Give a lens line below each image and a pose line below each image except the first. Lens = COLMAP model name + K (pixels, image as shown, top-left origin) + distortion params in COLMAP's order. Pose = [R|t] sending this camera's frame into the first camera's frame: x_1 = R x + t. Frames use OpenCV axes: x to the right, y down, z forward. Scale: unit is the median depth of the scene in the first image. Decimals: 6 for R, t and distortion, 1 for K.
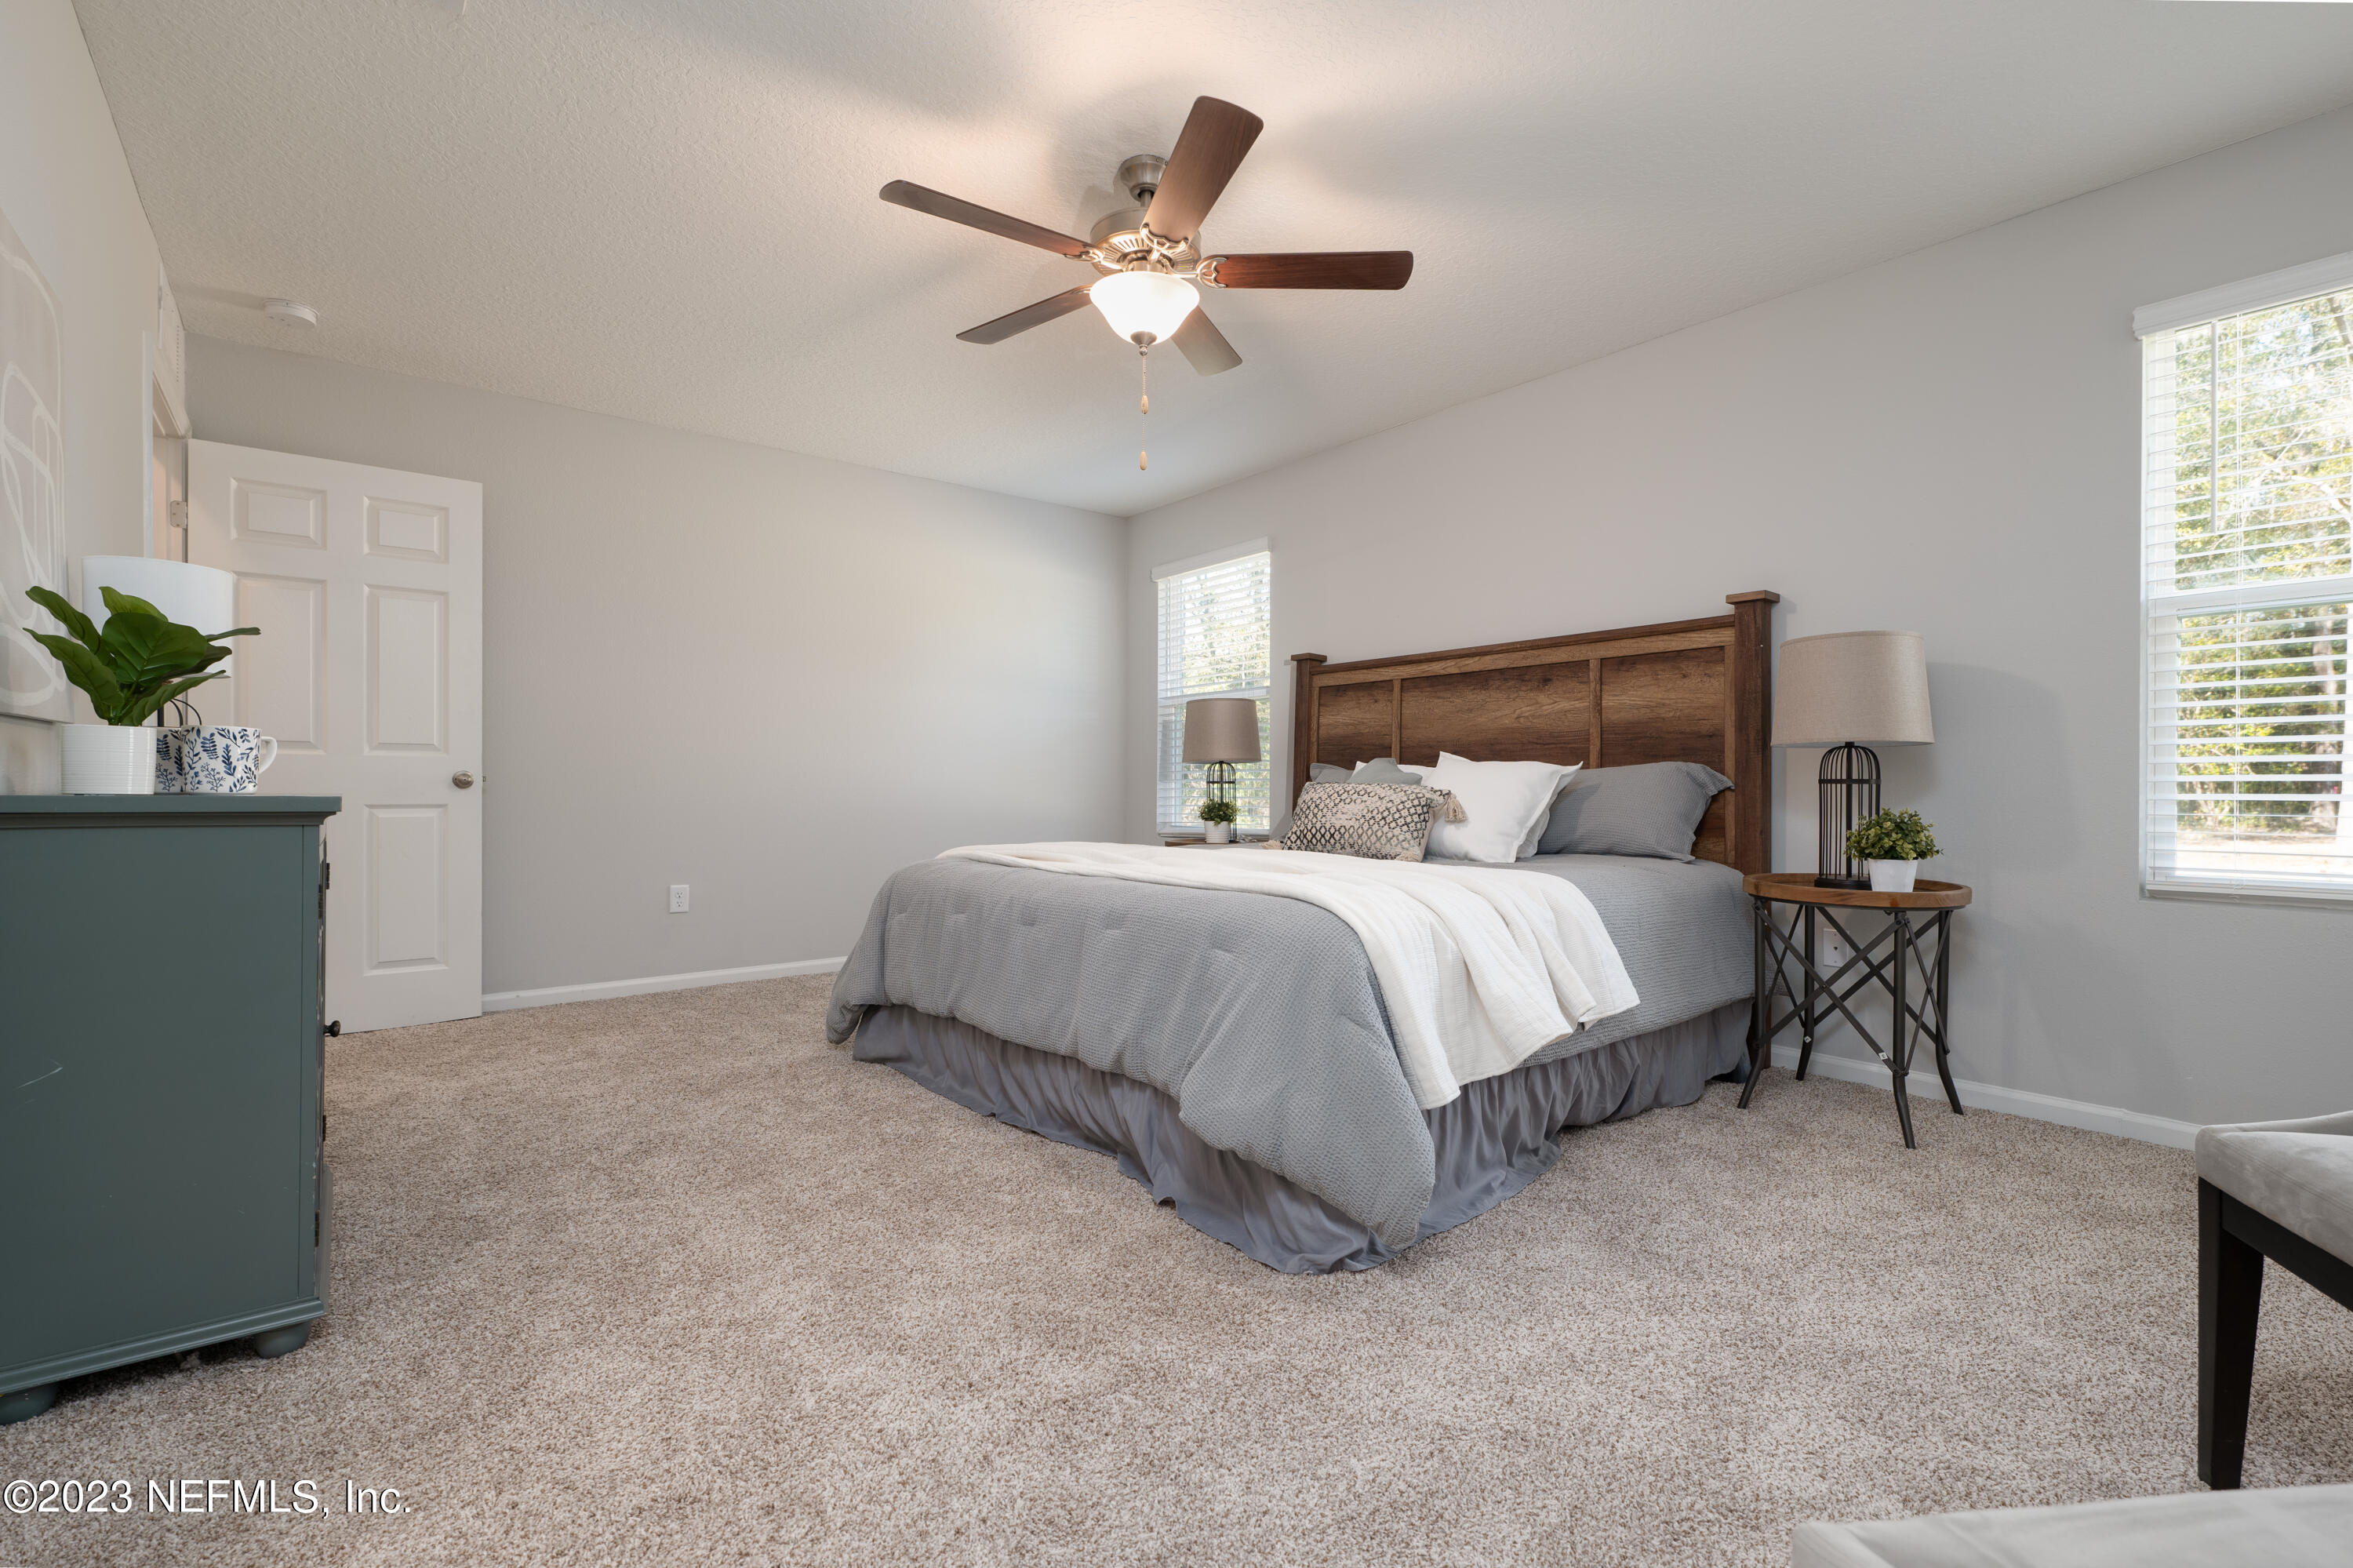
lens RADIAL K [[974.7, 0, 1171.4], [0, 974.7, 788.2], [0, 0, 1]] dist [0.010994, 0.000879]
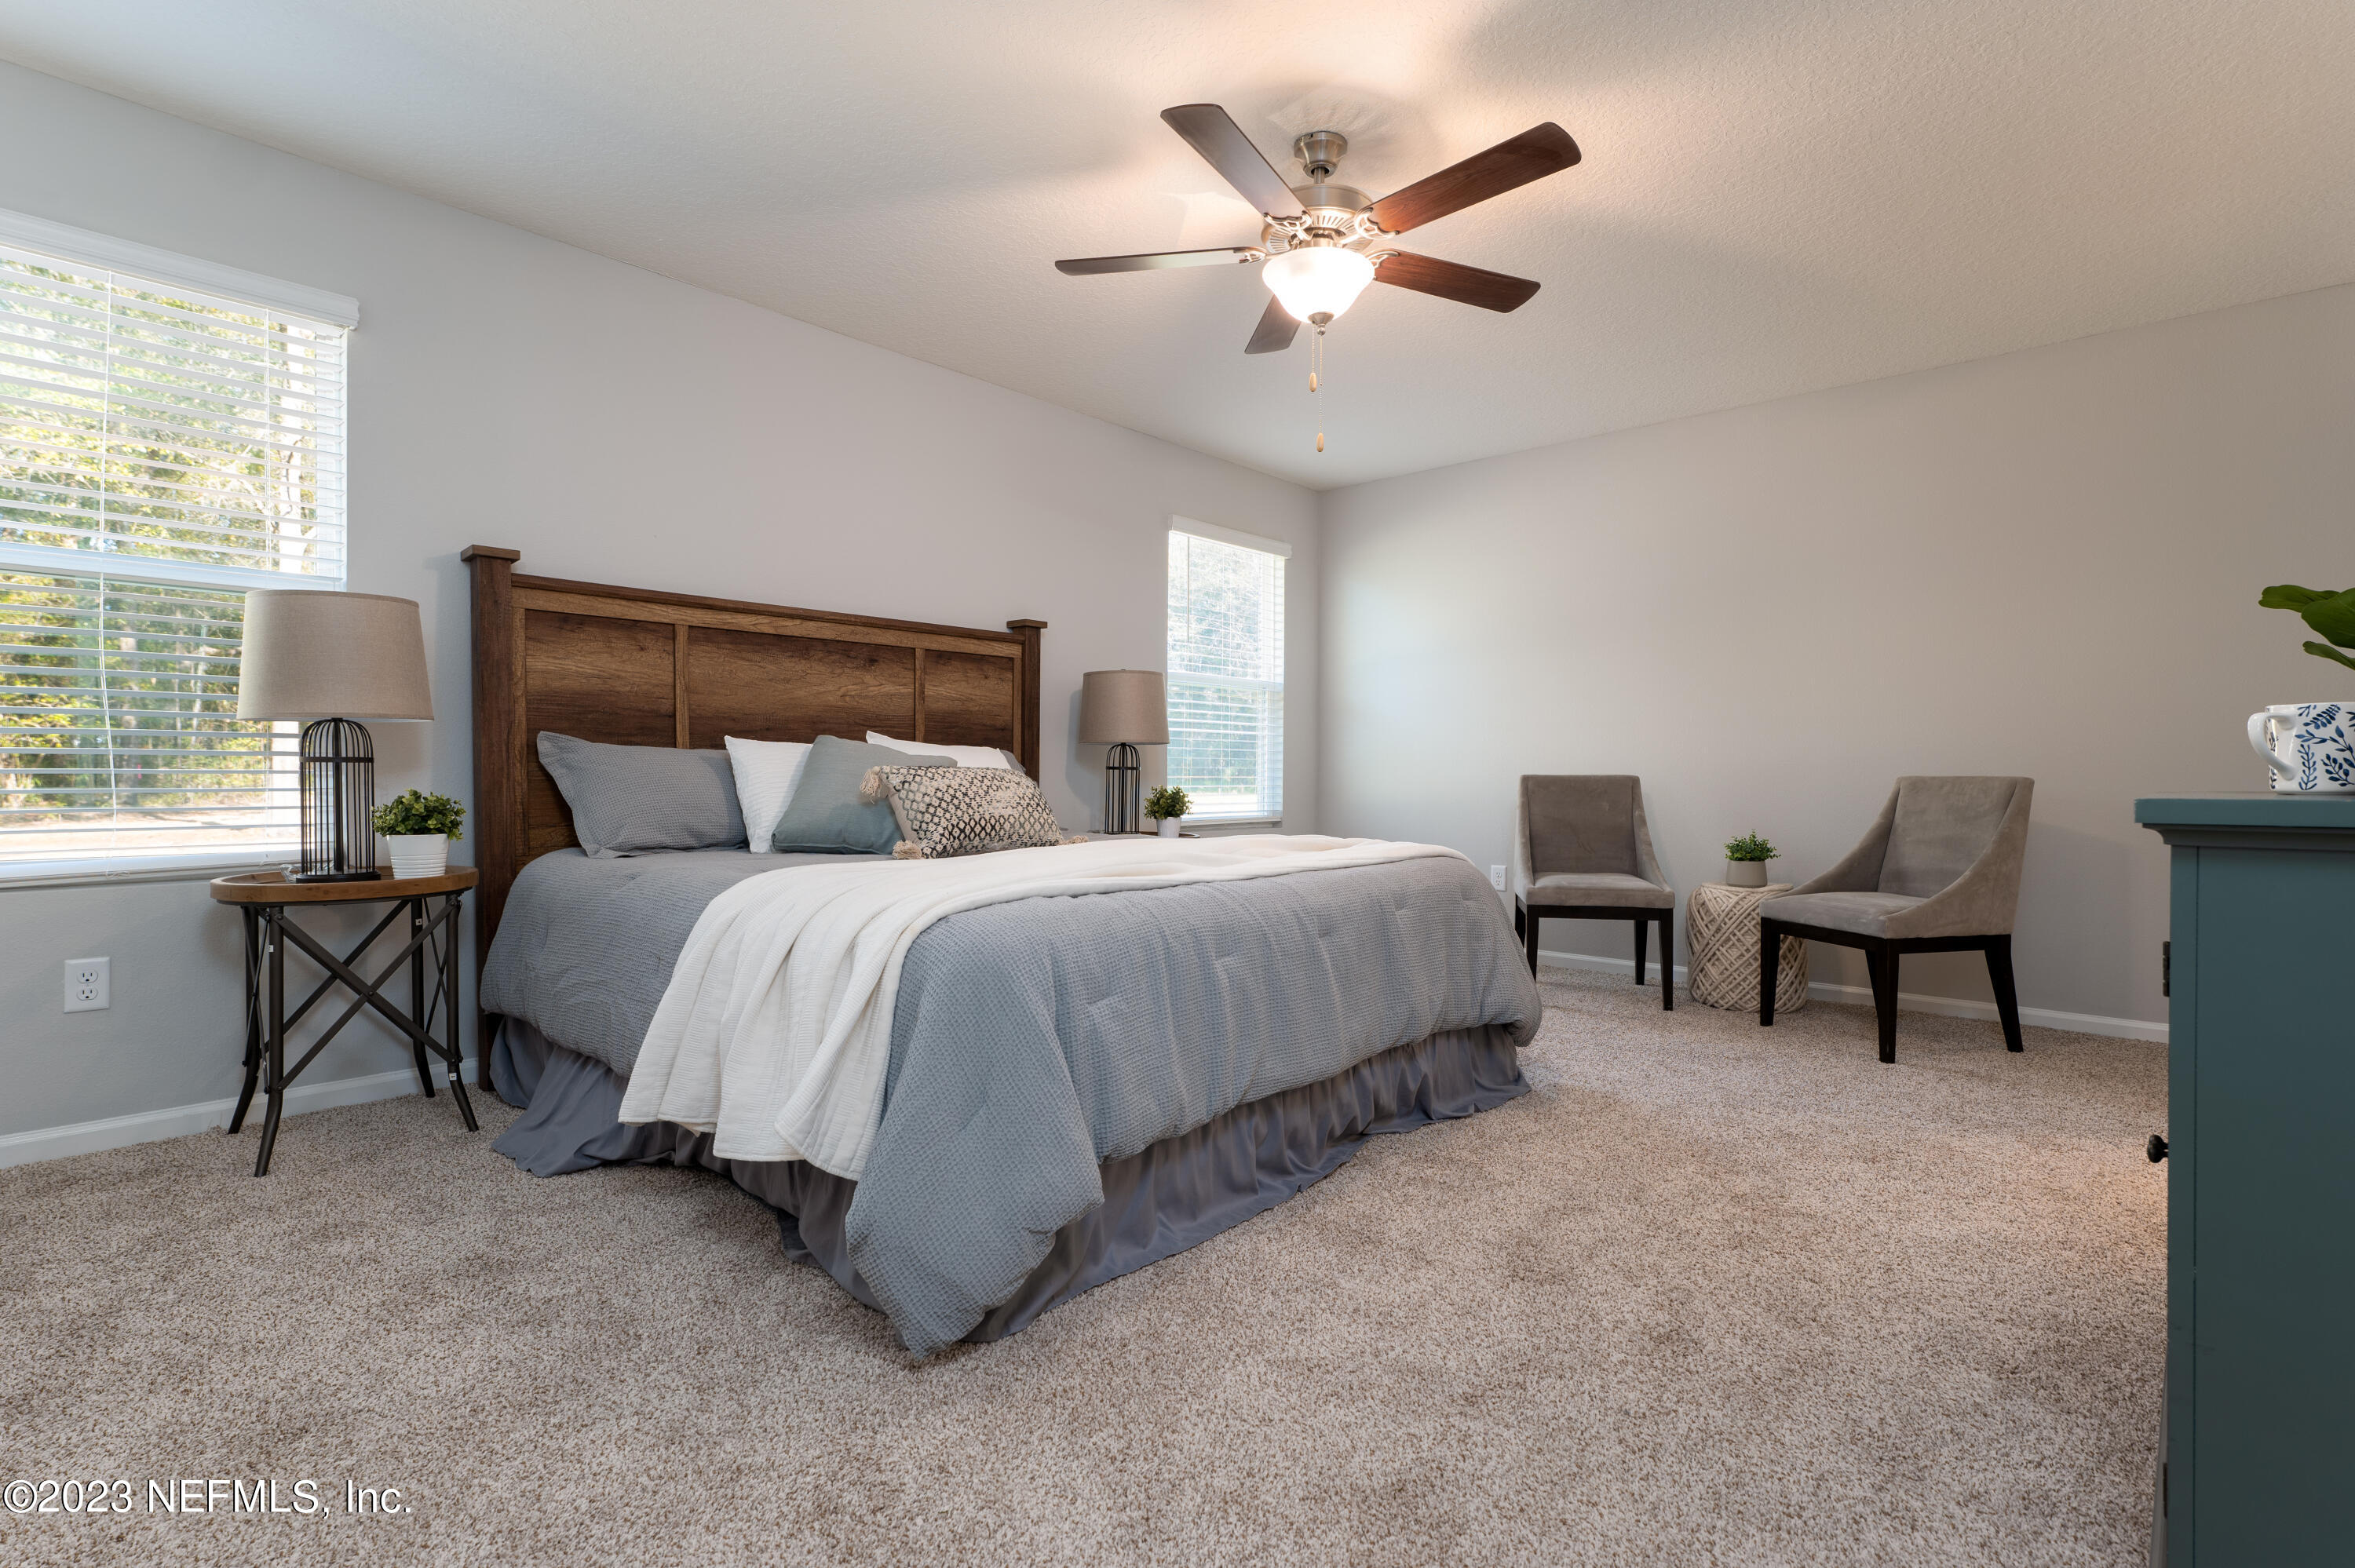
lens RADIAL K [[1051.8, 0, 1172.7], [0, 1051.8, 785.3], [0, 0, 1]] dist [-0.019297, -0.000138]
pose [[-0.109990, -0.014864, 0.993822, -0.656682], [-0.004802, 0.999884, 0.014423, -0.002753], [-0.993921, -0.003186, -0.110049, 0.777995]]
